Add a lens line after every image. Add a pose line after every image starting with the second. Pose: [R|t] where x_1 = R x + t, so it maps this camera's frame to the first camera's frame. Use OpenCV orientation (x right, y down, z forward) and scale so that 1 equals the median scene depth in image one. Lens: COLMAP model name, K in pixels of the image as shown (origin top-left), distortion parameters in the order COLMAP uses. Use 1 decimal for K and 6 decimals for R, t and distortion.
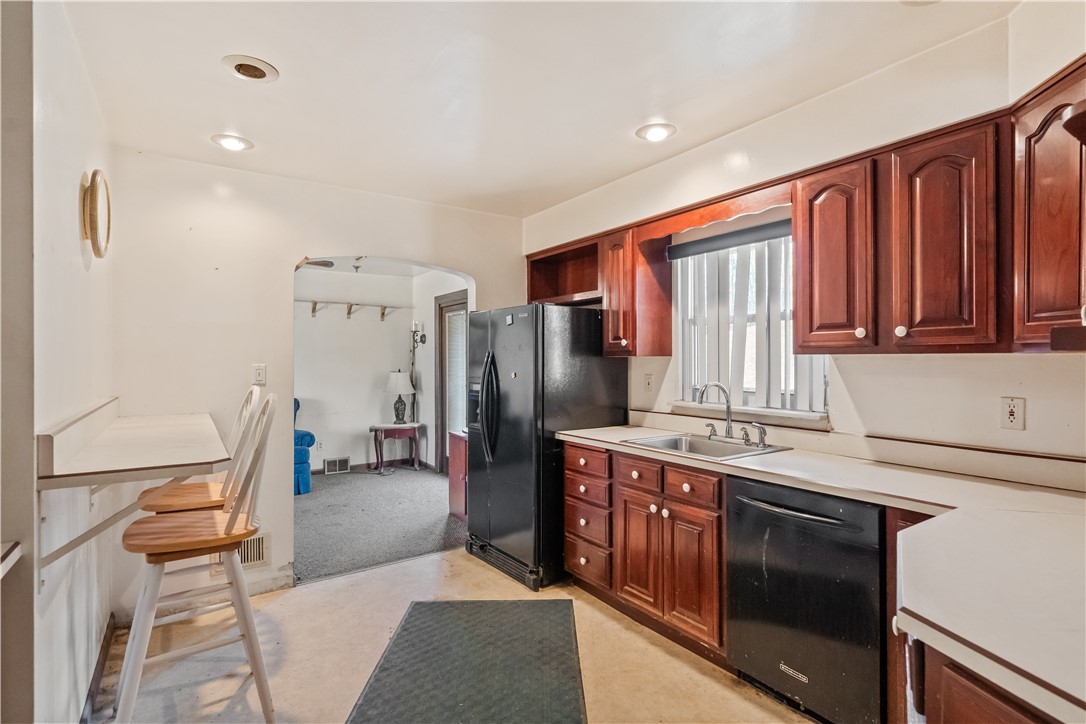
lens RADIAL K [[522.6, 0, 542.9], [0, 522.6, 361.2], [0, 0, 1]] dist [0.002489, -0.001936]
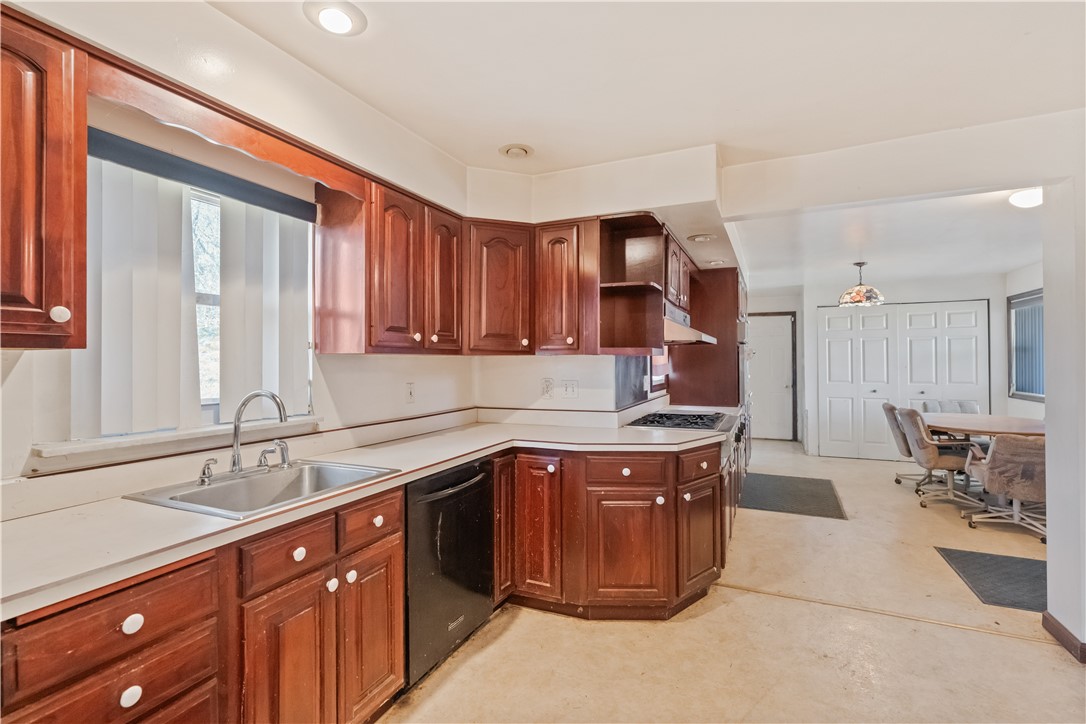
lens RADIAL K [[499.7, 0, 543.6], [0, 499.7, 357.1], [0, 0, 1]] dist [0.002063, -0.000946]
pose [[-0.519315, 0.011549, 0.854505, -0.177466], [0.008125, 0.999930, -0.008577, 0.001817], [-0.854544, 0.002489, -0.519373, 0.421535]]
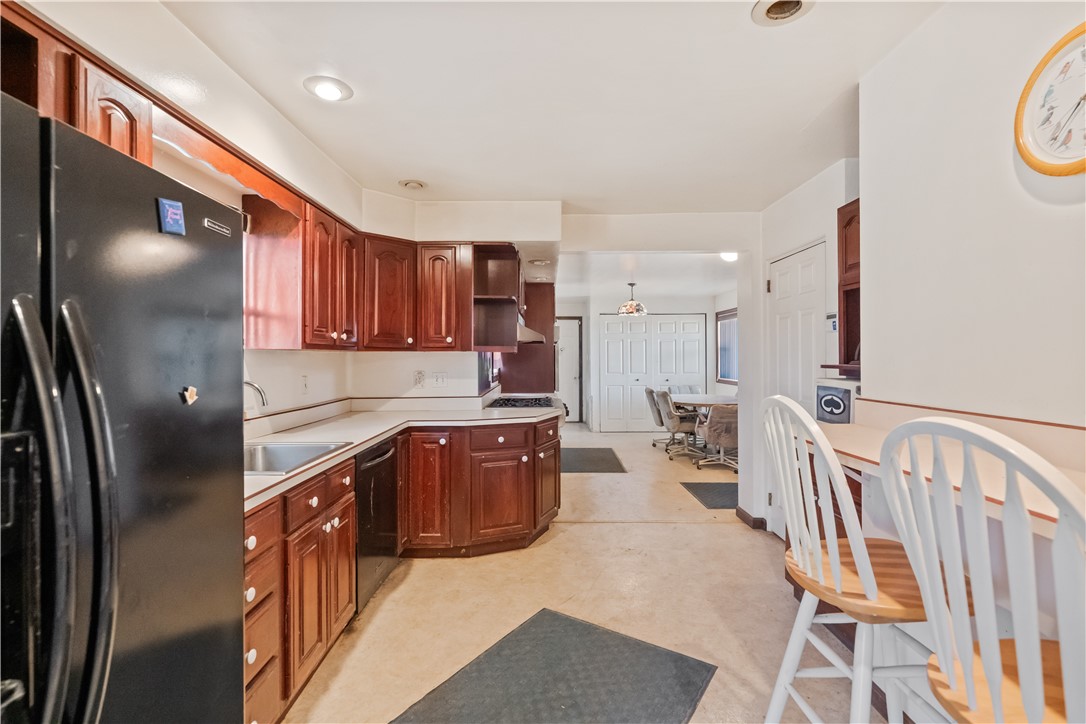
lens RADIAL K [[499.7, 0, 543.3], [0, 499.7, 355.2], [0, 0, 1]] dist [0.002063, -0.000946]
pose [[-0.824104, 0.006633, 0.566400, -0.206925], [0.006935, 0.999975, -0.001620, 0.002046], [-0.566396, 0.002593, -0.824129, 0.564122]]
